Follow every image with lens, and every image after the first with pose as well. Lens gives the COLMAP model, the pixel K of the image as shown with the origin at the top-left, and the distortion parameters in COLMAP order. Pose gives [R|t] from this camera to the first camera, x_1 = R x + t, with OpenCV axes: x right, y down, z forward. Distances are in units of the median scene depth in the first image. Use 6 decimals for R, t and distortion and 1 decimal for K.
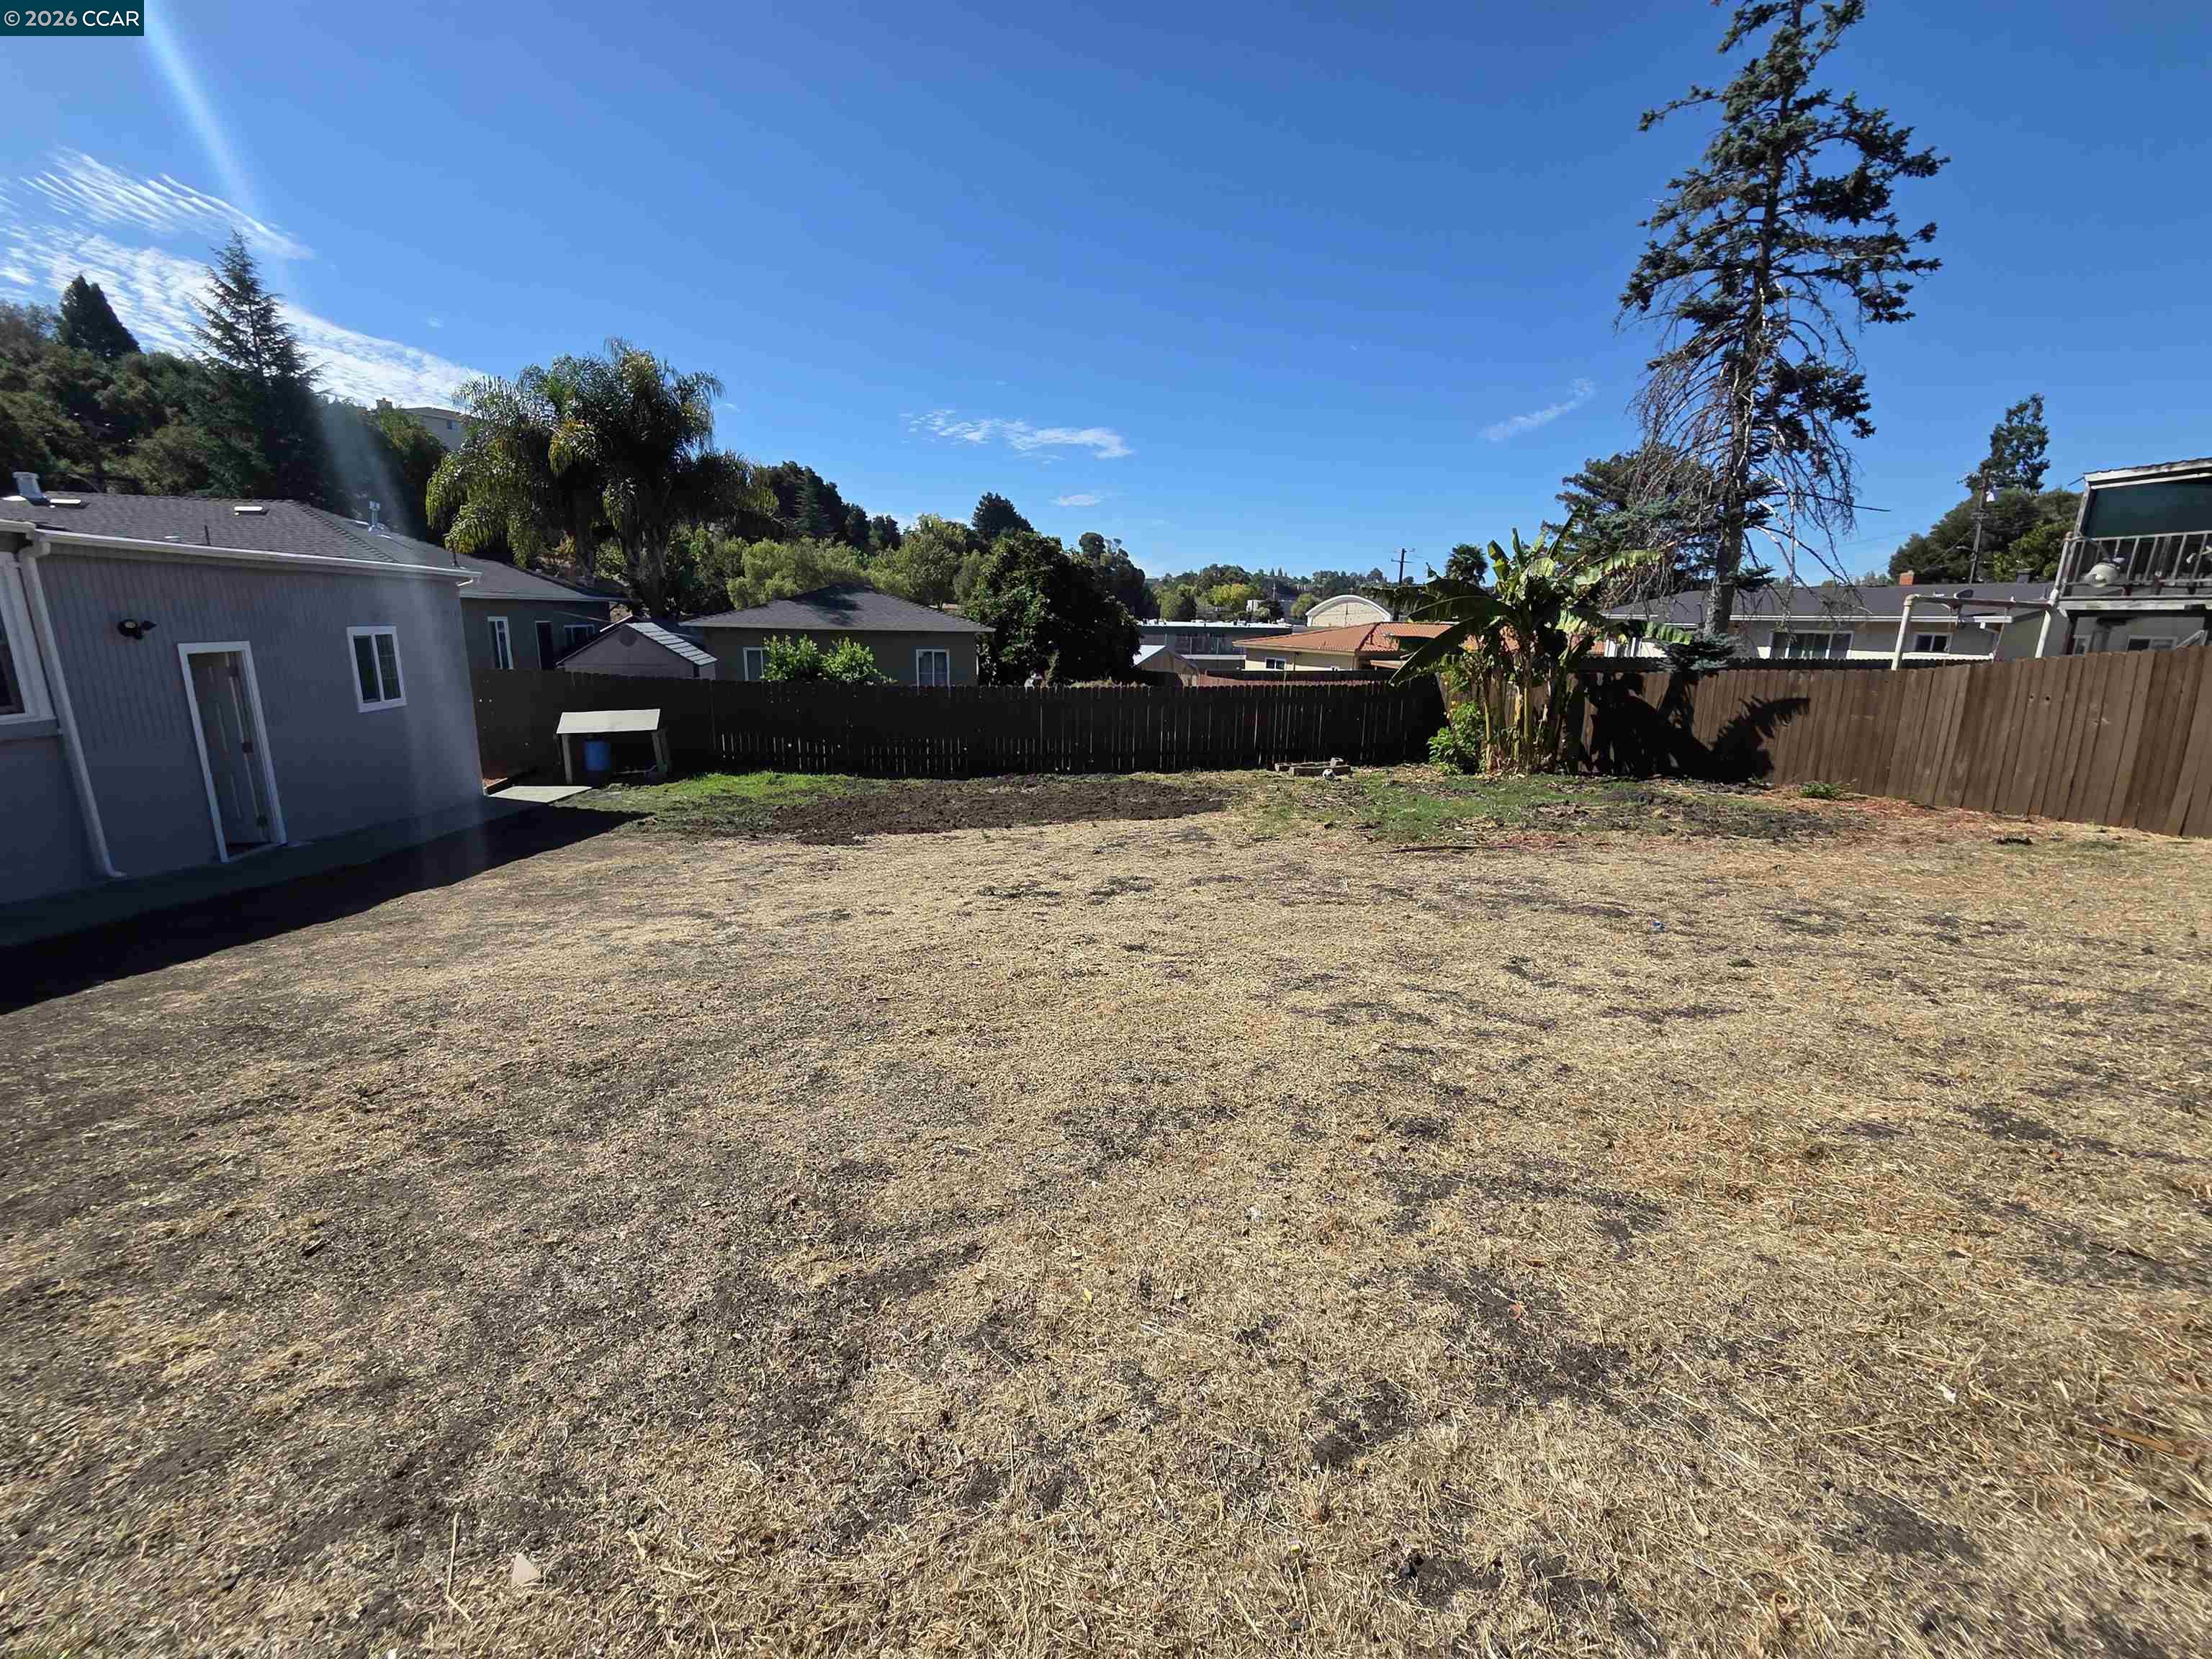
lens RADIAL K [[918.6, 0, 1106.0], [0, 918.6, 829.5], [0, 0, 1]] dist [0.000176, -0.002689]
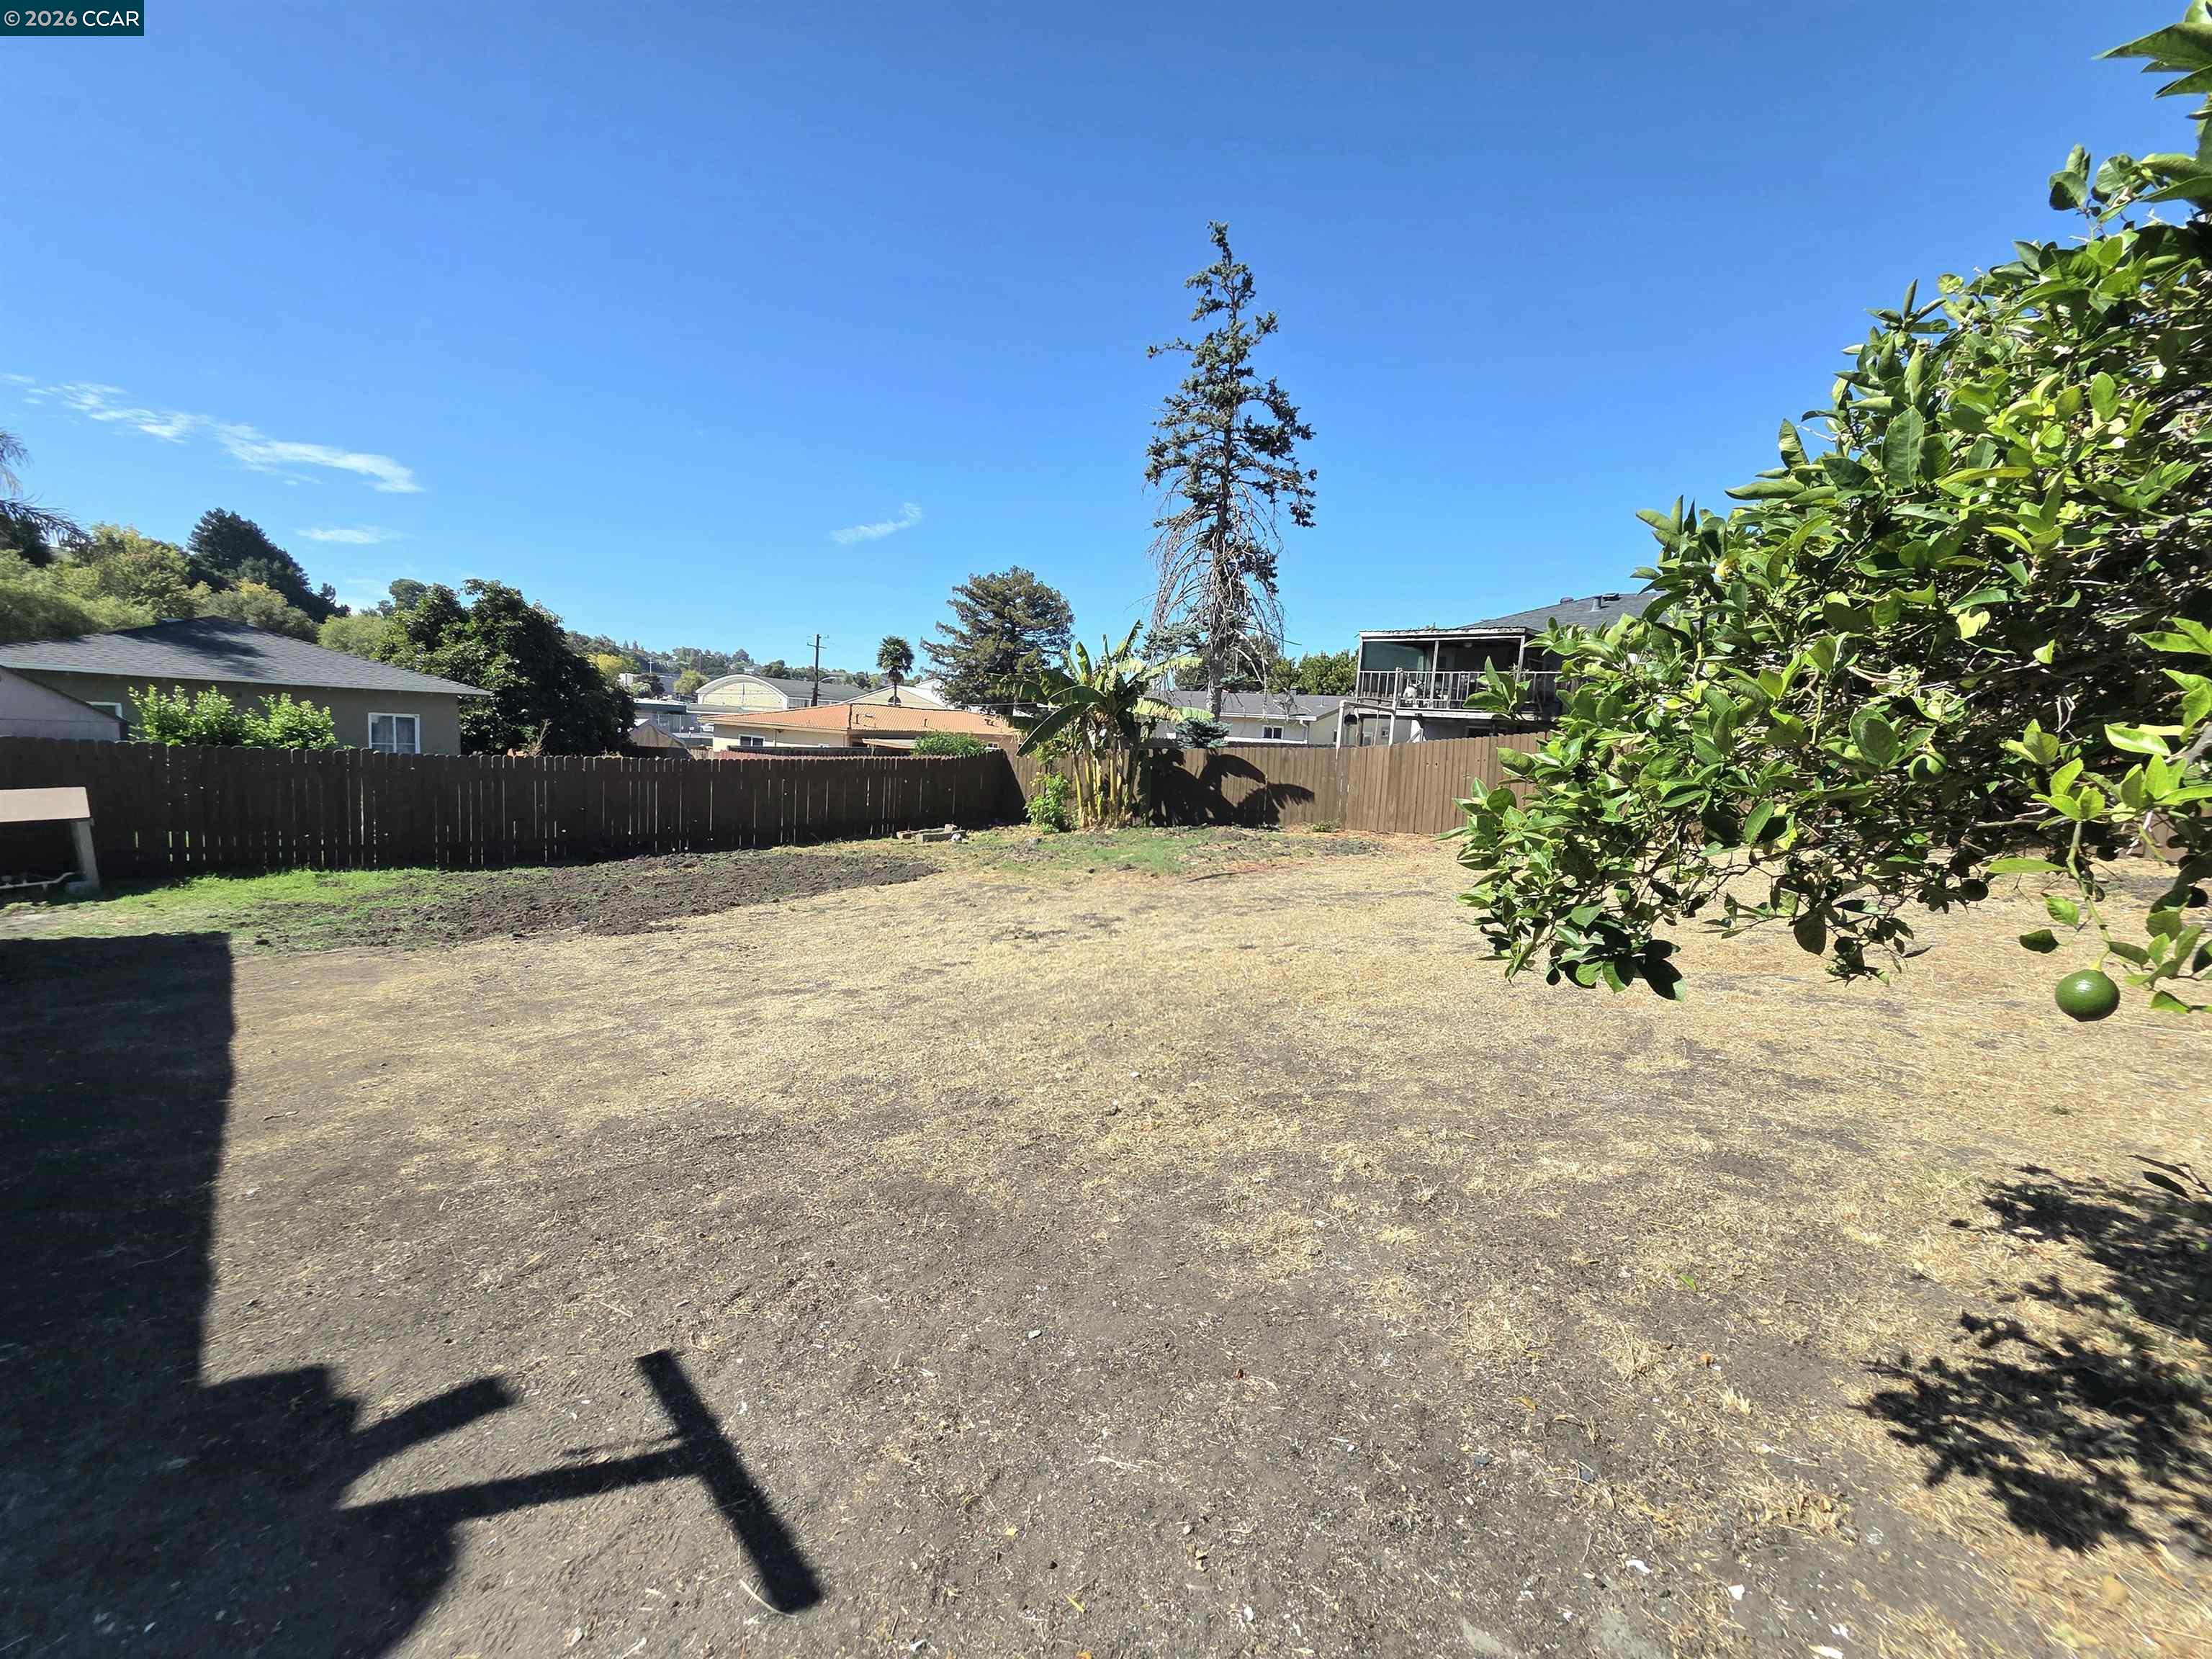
lens RADIAL K [[918.6, 0, 1106.0], [0, 918.6, 829.5], [0, 0, 1]] dist [0.000176, -0.002689]
pose [[0.780193, -0.043301, 0.624038, -0.304639], [0.098096, 0.993728, -0.053691, 0.005584], [-0.617799, 0.103105, 0.779547, 0.036326]]
